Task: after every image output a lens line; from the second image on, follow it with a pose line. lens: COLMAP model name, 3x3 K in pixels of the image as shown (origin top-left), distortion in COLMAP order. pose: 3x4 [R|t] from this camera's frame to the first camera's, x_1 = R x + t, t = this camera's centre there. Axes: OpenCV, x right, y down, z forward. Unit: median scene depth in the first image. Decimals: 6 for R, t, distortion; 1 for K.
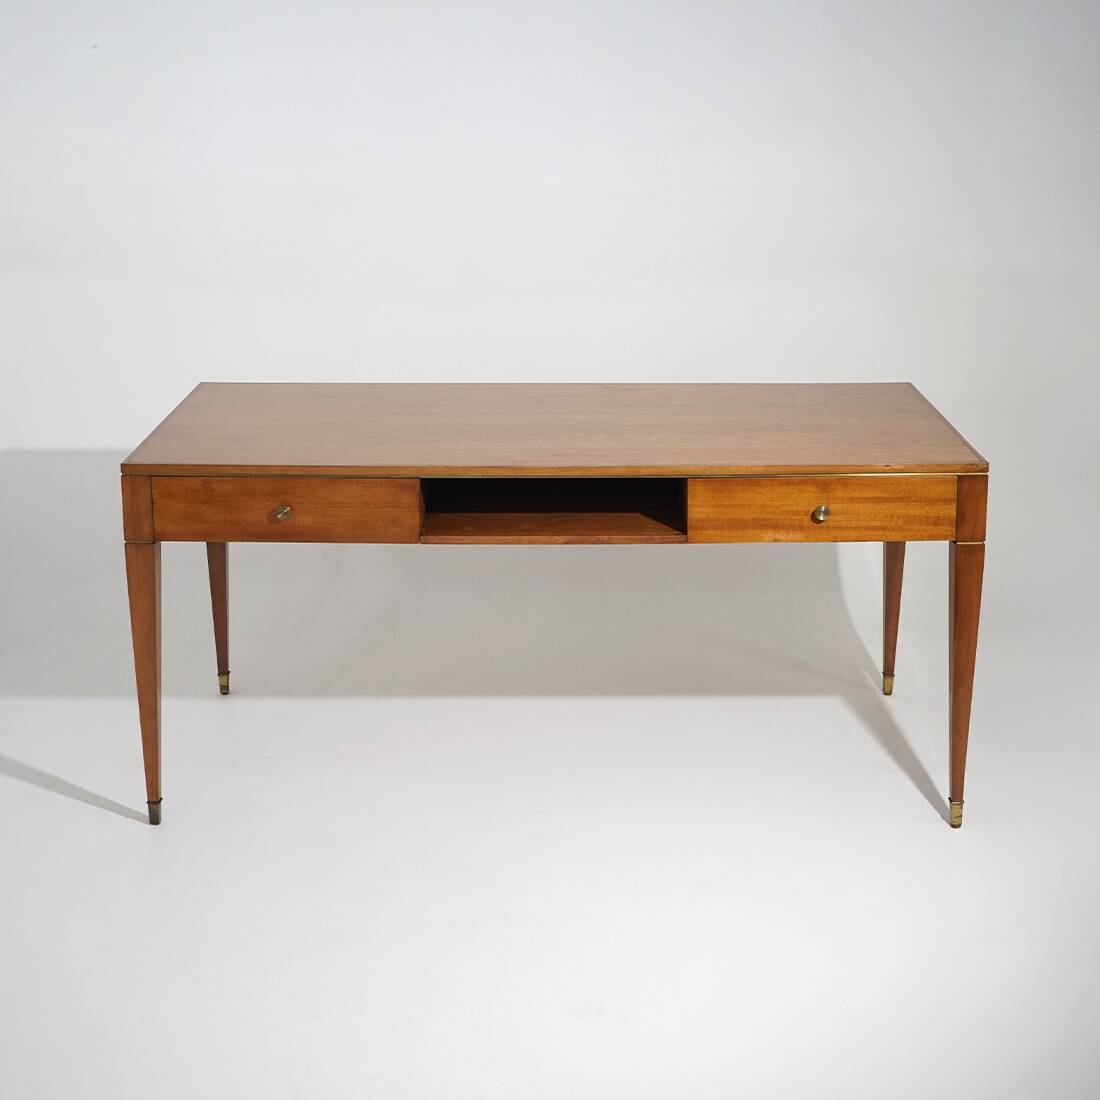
lens RADIAL K [[1799.6, 0, 535.7], [0, 1799.6, 548.6], [0, 0, 1]] dist [0.002087, 0.000000]
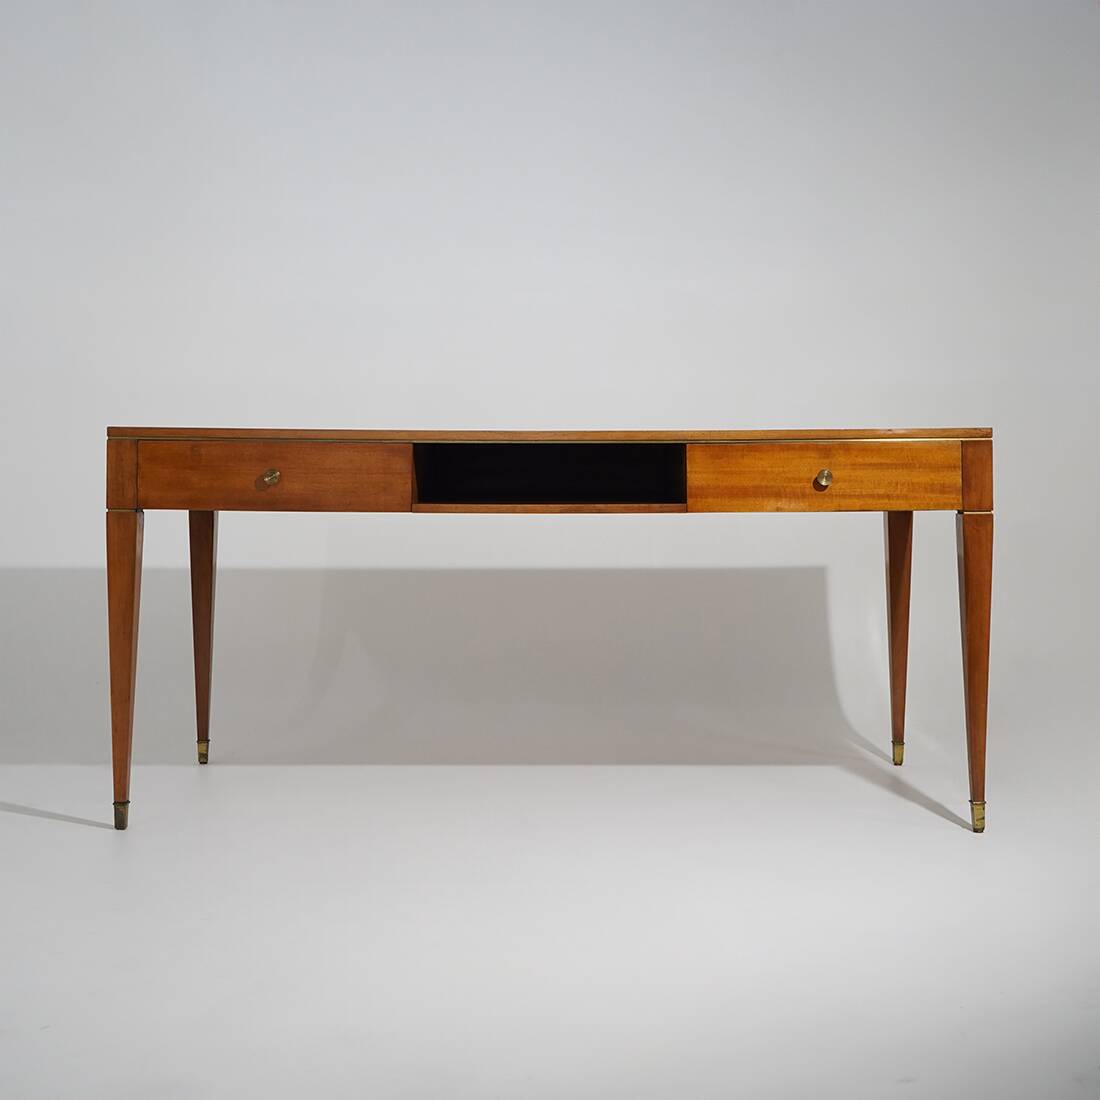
lens RADIAL K [[1799.6, 0, 551.1], [0, 1799.6, 547.6], [0, 0, 1]] dist [0.002087, 0.000000]
pose [[0.999952, 0.005425, 0.008211, 0.003036], [-0.003309, 0.971117, -0.238583, 0.248433], [-0.009268, 0.238544, 0.971087, 0.062531]]
